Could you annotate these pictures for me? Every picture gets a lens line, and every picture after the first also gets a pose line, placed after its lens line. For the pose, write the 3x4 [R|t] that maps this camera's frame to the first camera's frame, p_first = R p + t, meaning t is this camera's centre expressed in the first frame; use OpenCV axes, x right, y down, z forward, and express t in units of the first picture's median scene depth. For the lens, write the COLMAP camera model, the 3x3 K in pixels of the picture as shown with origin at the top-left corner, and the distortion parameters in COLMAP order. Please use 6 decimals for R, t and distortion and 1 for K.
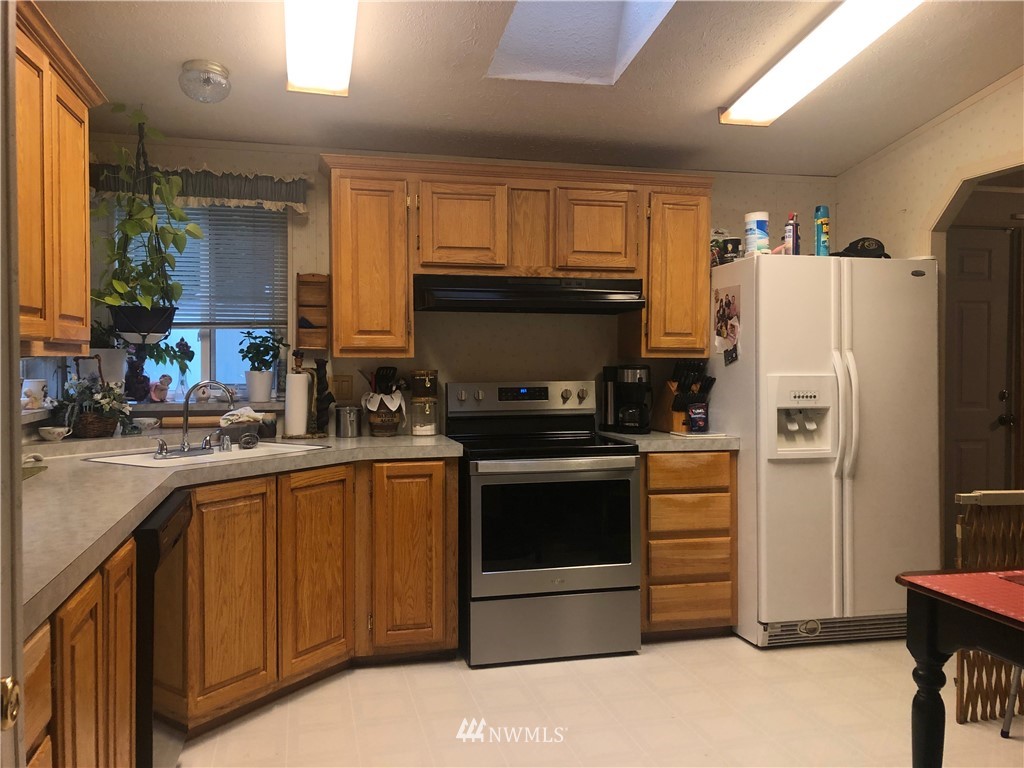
lens RADIAL K [[829.9, 0, 512.4], [0, 829.9, 369.1], [0, 0, 1]] dist [0.002985, -0.001920]
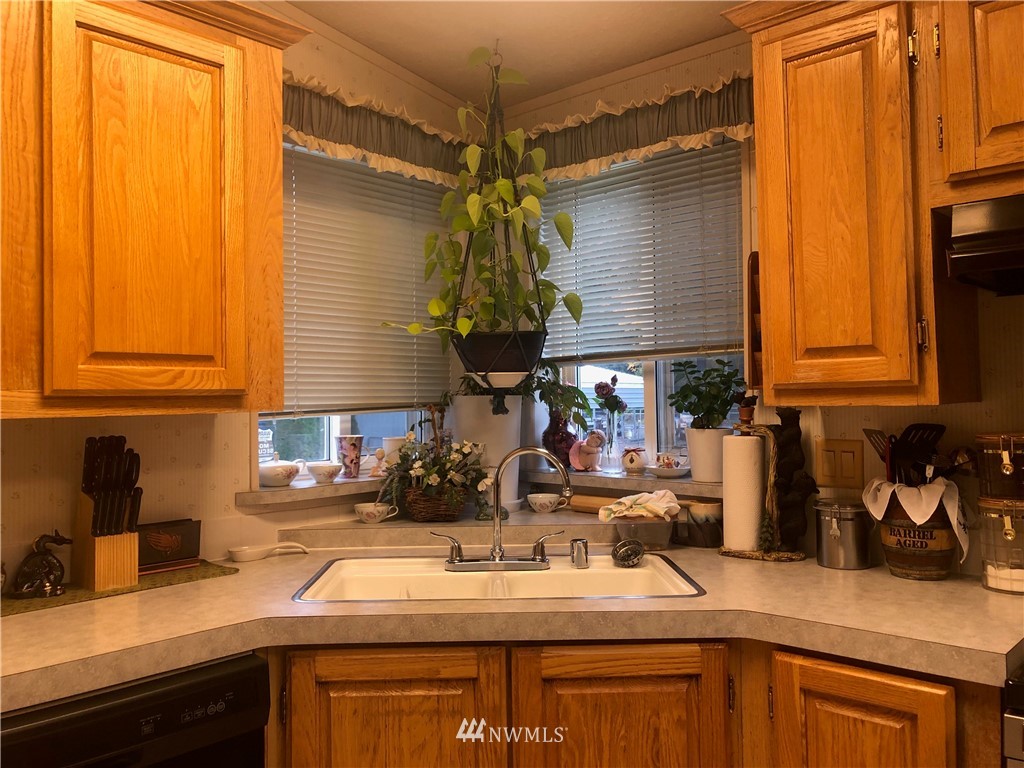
lens RADIAL K [[829.9, 0, 512.4], [0, 829.9, 369.1], [0, 0, 1]] dist [0.002985, -0.001920]
pose [[0.547782, -0.039415, -0.835692, 0.126938], [0.002222, 0.998955, -0.045659, -0.014608], [0.836618, 0.023154, 0.547297, 0.639206]]
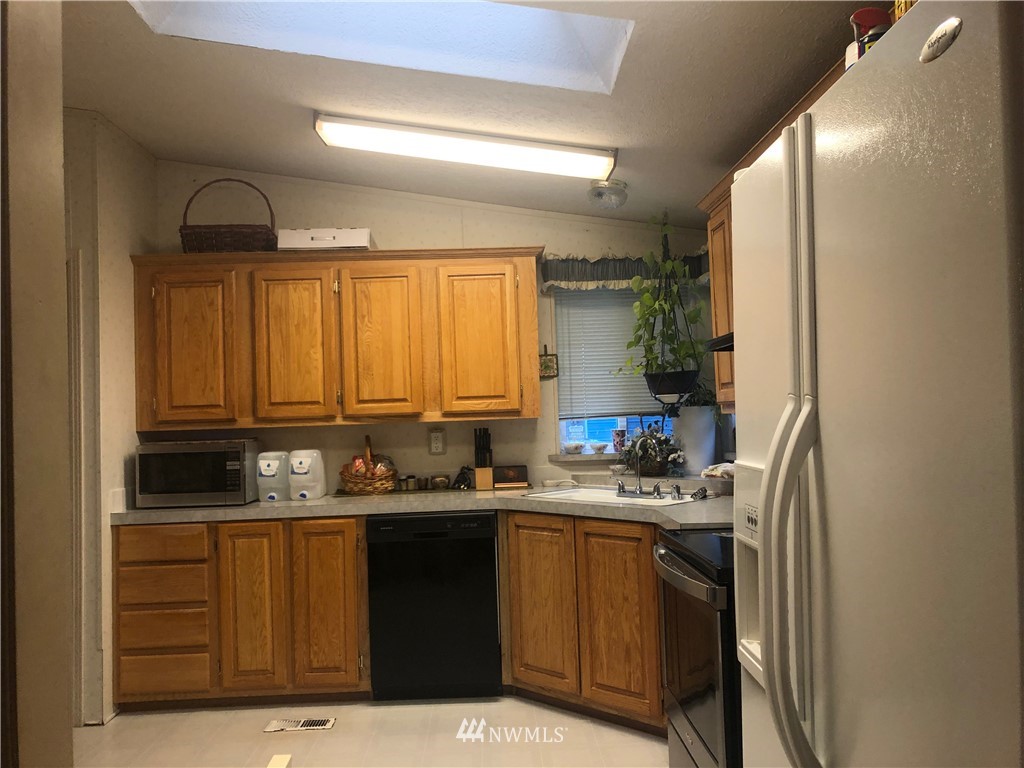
lens RADIAL K [[837.2, 0, 512.0], [0, 837.2, 344.4], [0, 0, 1]] dist [0.001152, -0.003405]
pose [[-0.209868, -0.068007, -0.975362, 0.815985], [0.017022, 0.997173, -0.073191, -0.030349], [0.977582, -0.031963, -0.208117, 1.034328]]
